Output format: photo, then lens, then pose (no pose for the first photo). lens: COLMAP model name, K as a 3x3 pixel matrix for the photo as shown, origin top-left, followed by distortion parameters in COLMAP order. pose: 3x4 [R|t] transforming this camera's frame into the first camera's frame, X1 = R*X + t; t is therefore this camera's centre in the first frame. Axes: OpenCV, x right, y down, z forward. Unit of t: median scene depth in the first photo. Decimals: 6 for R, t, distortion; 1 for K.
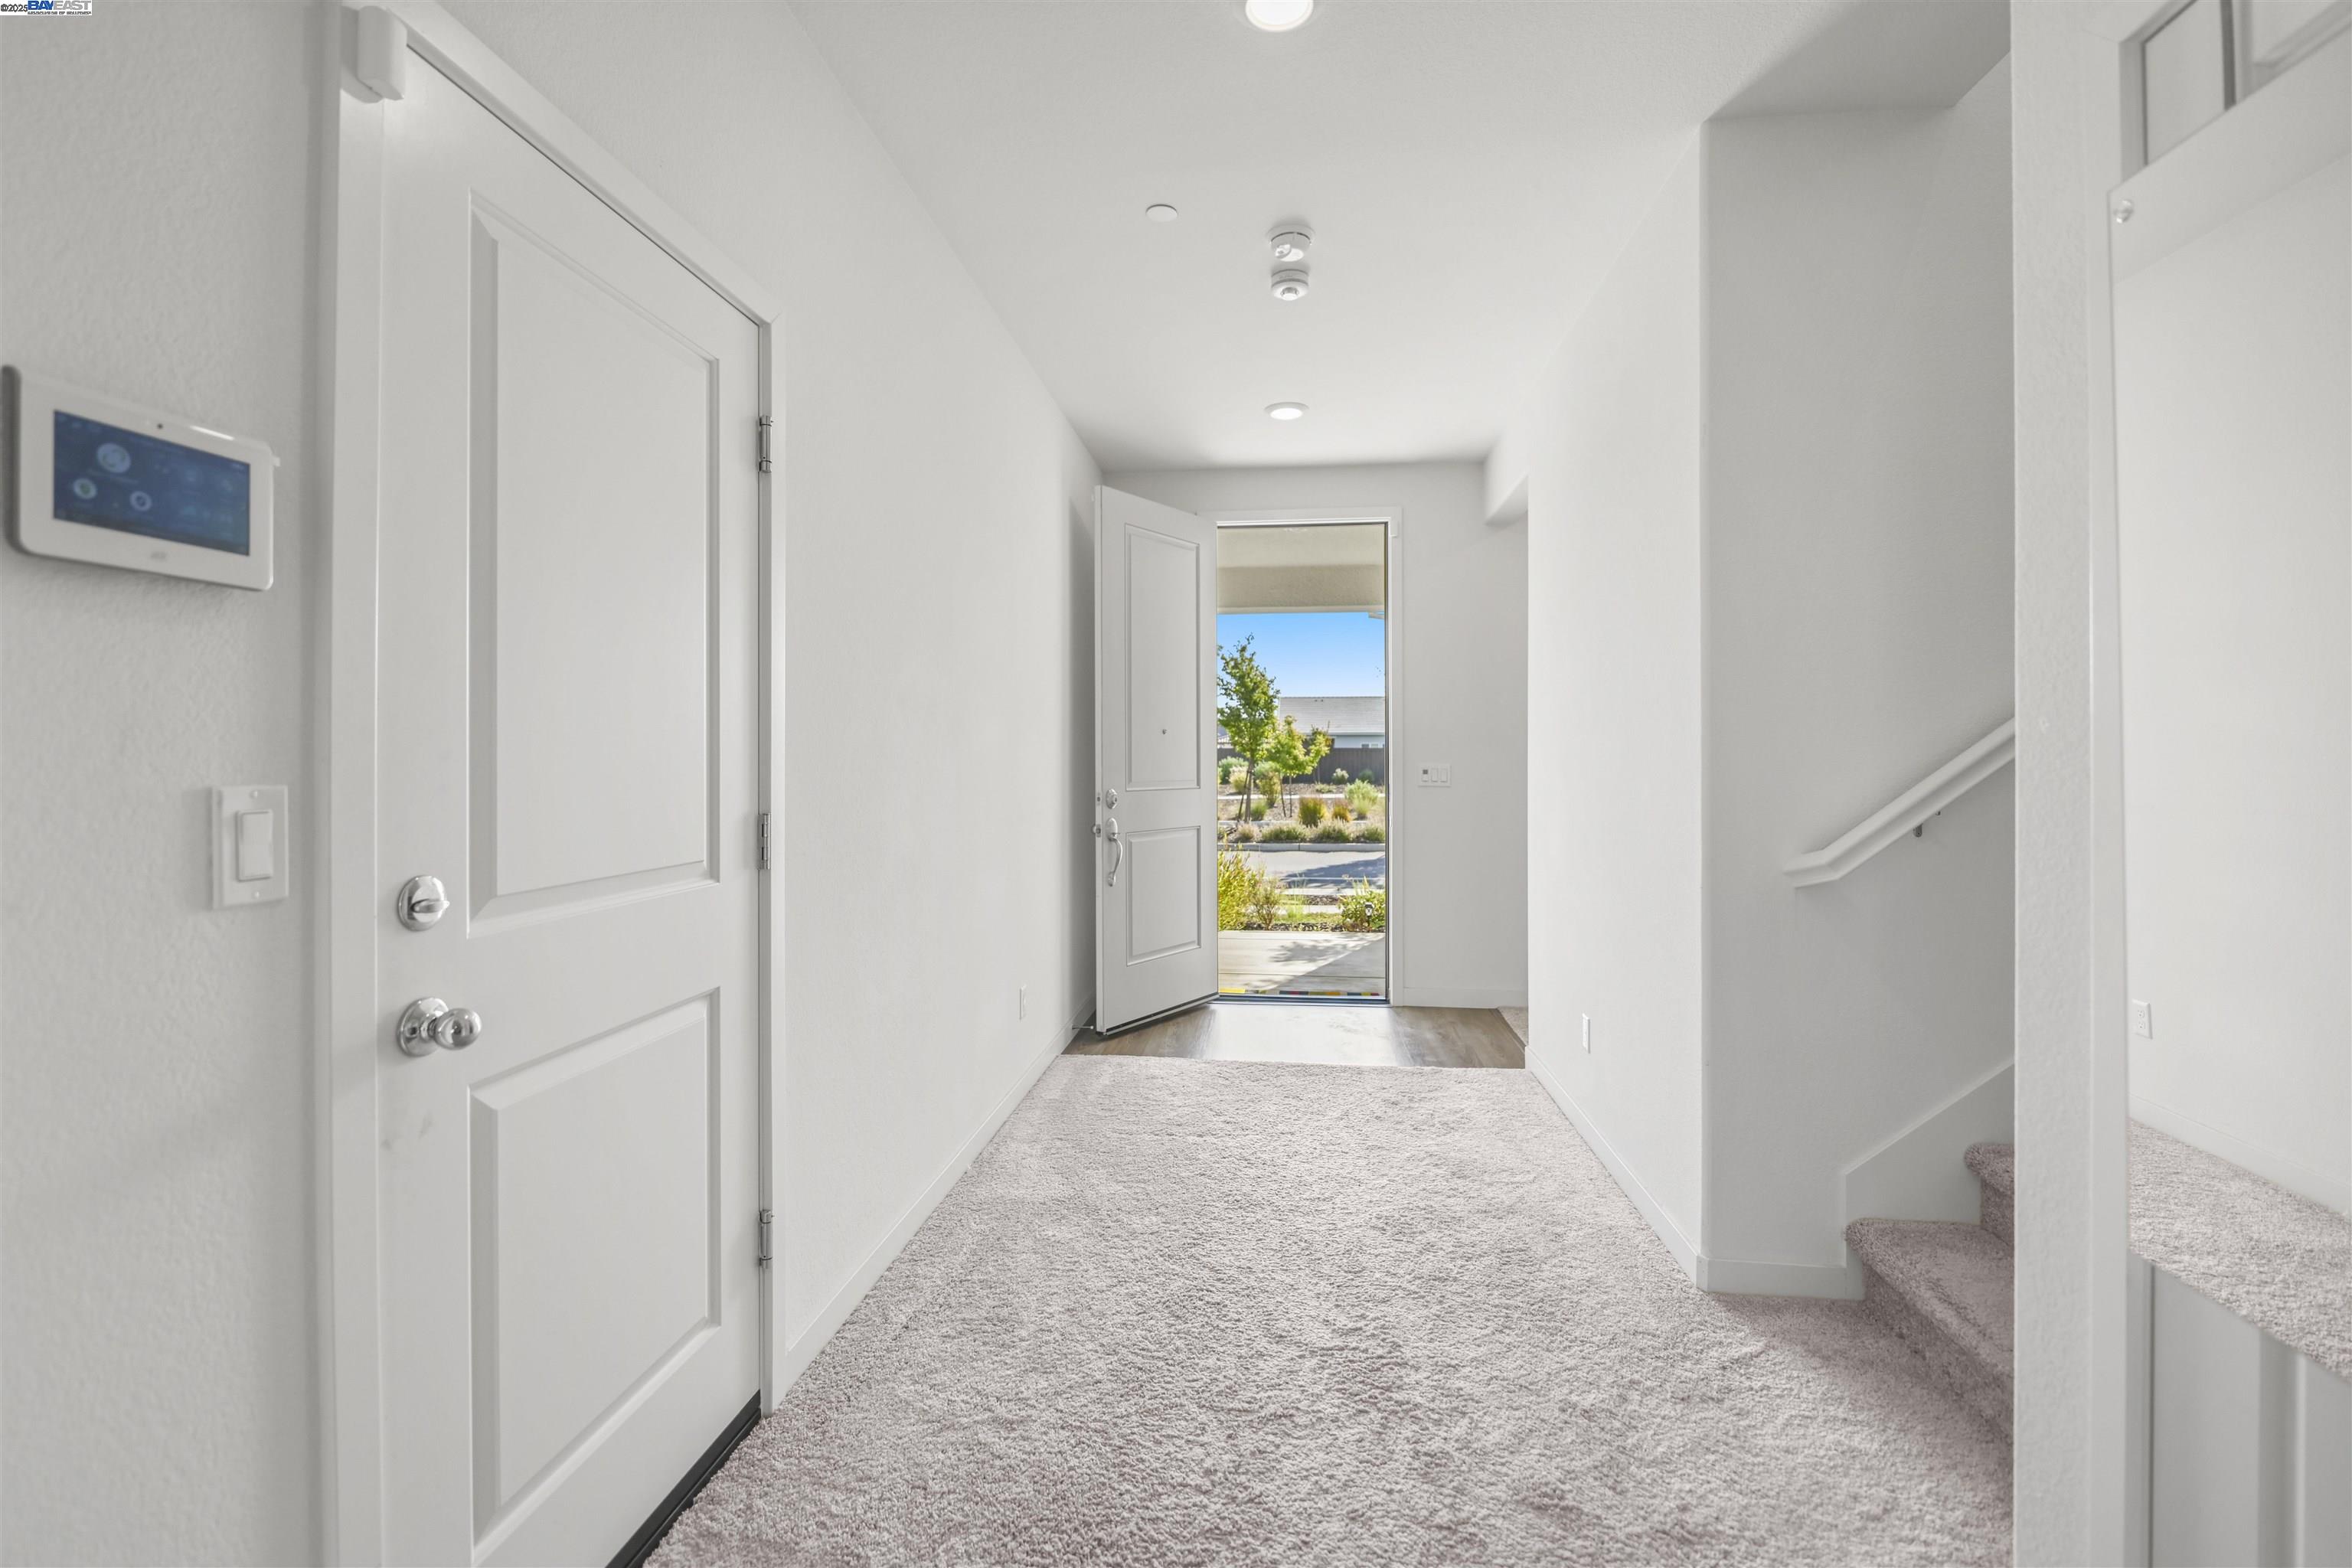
lens RADIAL K [[1043.7, 0, 1181.6], [0, 1043.7, 745.9], [0, 0, 1]] dist [-0.000799, -0.000327]
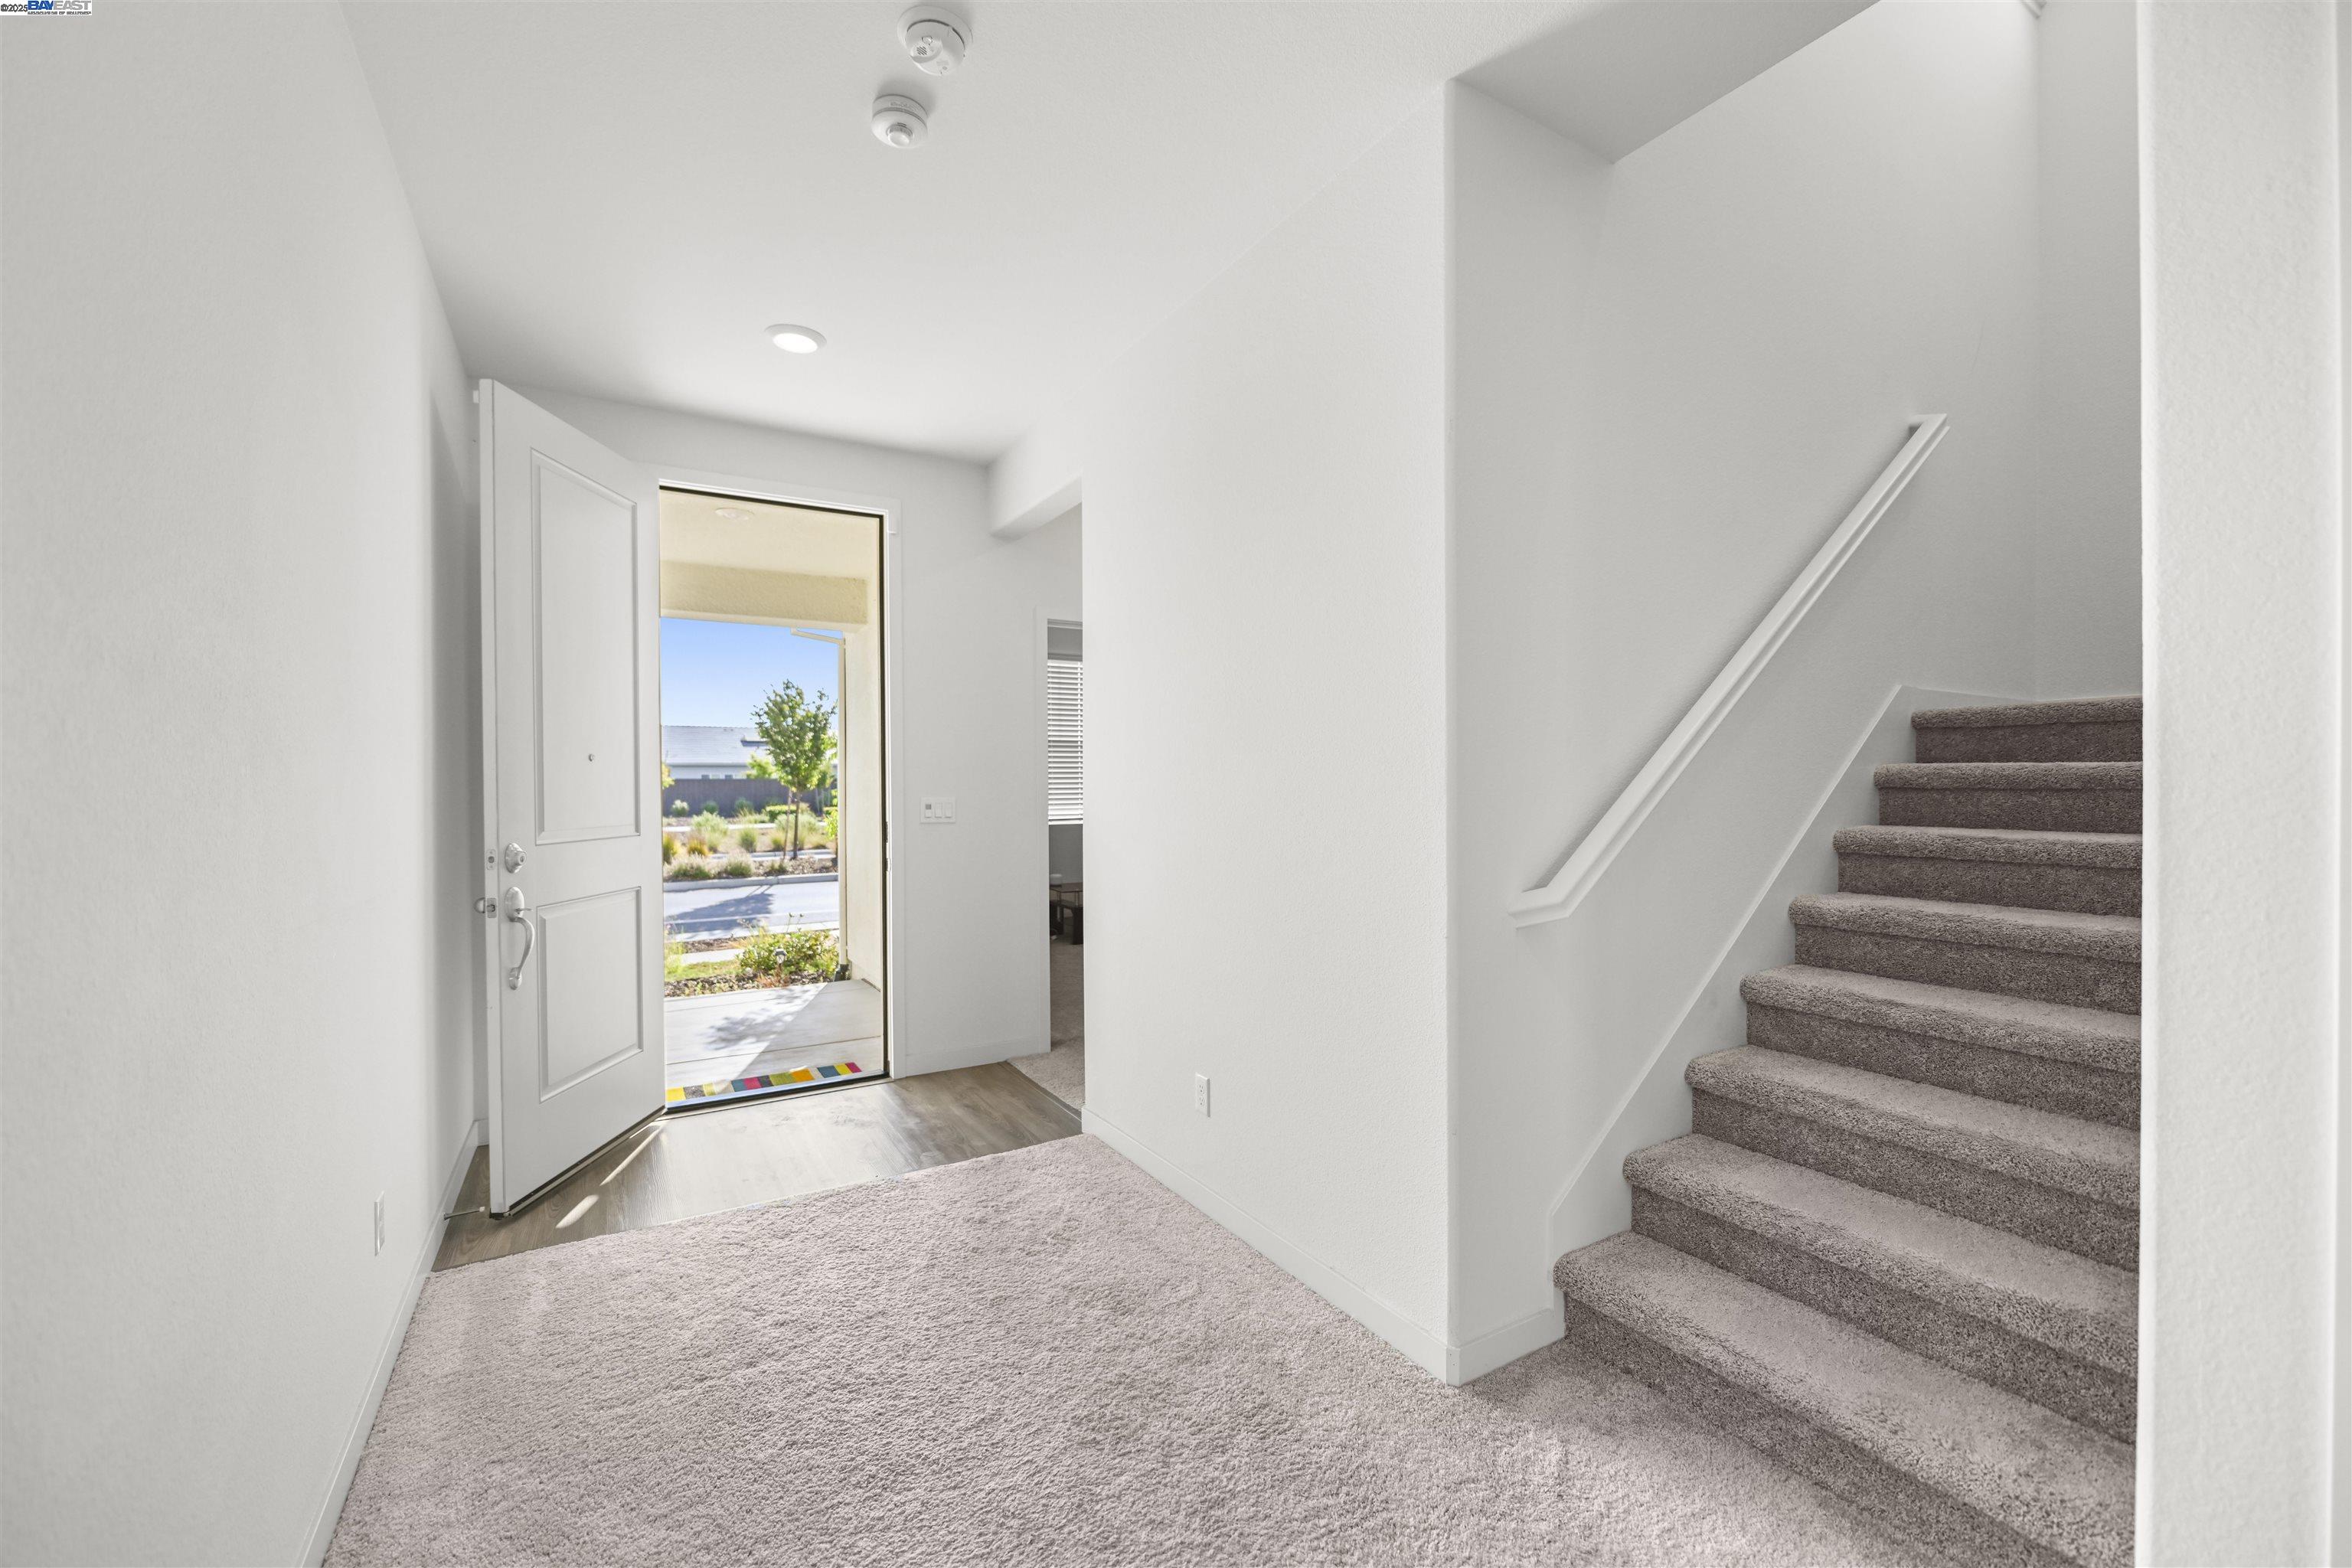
lens RADIAL K [[955.6, 0, 1176.0], [0, 955.6, 784.0], [0, 0, 1]] dist [-0.008826, -0.000313]
pose [[0.797311, -0.005779, 0.603541, -0.108741], [0.000744, 0.999963, 0.008592, -0.001333], [-0.603568, -0.006402, 0.797286, 0.297429]]
